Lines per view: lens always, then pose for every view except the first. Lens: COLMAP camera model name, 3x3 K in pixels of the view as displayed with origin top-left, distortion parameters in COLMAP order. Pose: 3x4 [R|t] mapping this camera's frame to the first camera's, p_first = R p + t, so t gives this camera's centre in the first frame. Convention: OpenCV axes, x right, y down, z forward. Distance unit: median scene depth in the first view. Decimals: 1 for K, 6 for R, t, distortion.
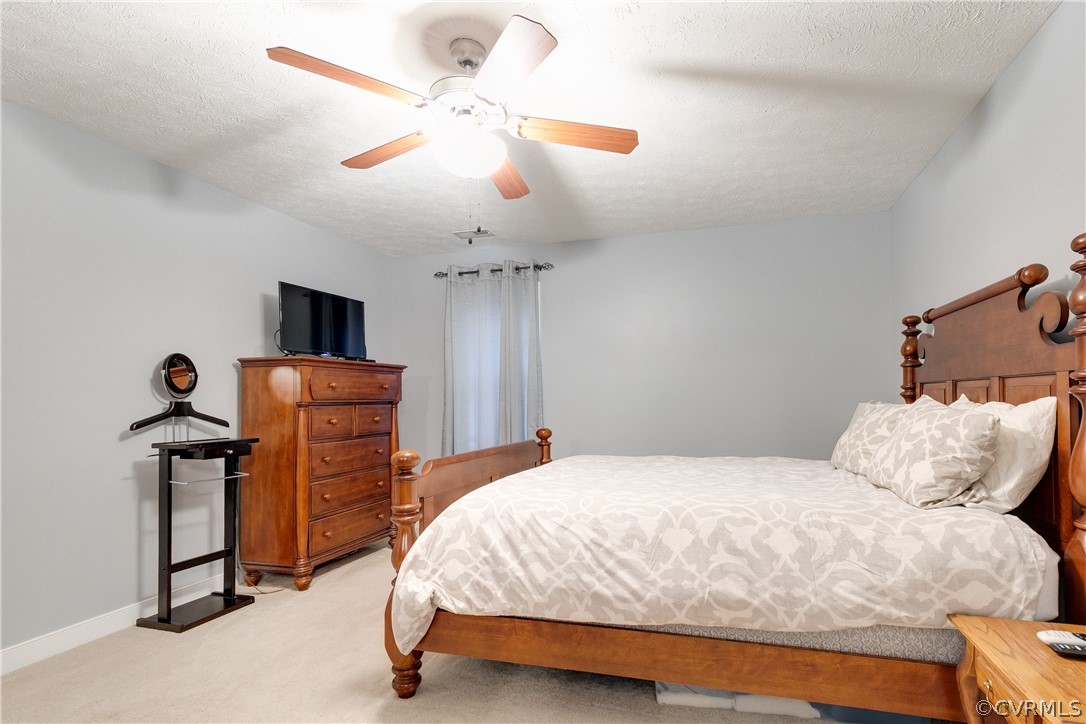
lens RADIAL K [[498.6, 0, 568.4], [0, 498.6, 389.8], [0, 0, 1]] dist [0.000141, 0.000062]
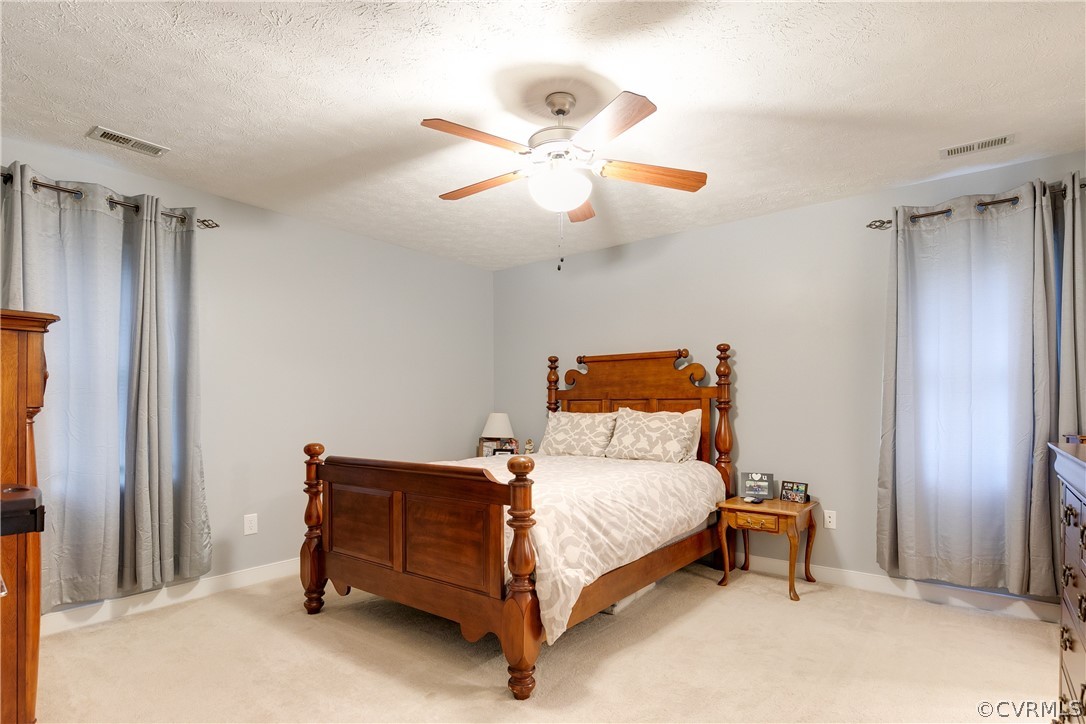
lens RADIAL K [[567.8, 0, 540.2], [0, 567.8, 408.3], [0, 0, 1]] dist [0.002838, 0.000229]
pose [[0.394379, 0.009545, 0.918898, -1.536083], [-0.019789, 0.999802, -0.001892, 0.027046], [-0.918735, -0.017438, 0.394490, 0.575506]]
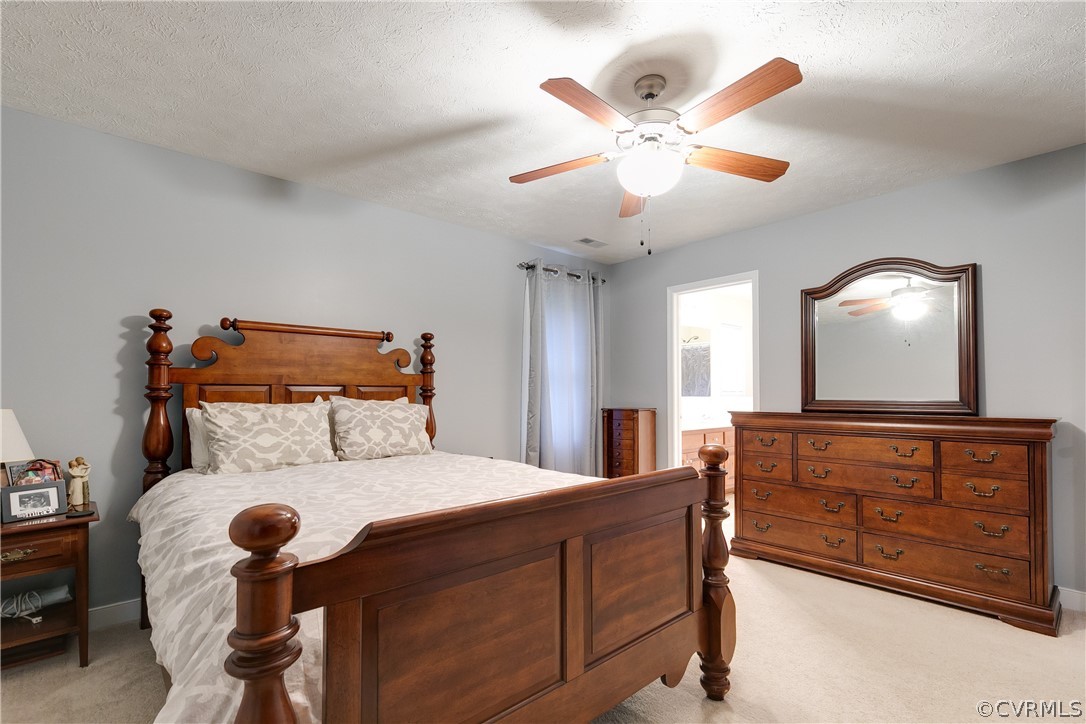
lens RADIAL K [[498.6, 0, 543.0], [0, 498.6, 384.5], [0, 0, 1]] dist [0.000141, 0.000062]
pose [[-0.840824, 0.025467, 0.540710, -0.648222], [0.004172, 0.999168, -0.040571, 0.046014], [-0.541293, -0.031858, -0.840230, 2.254234]]
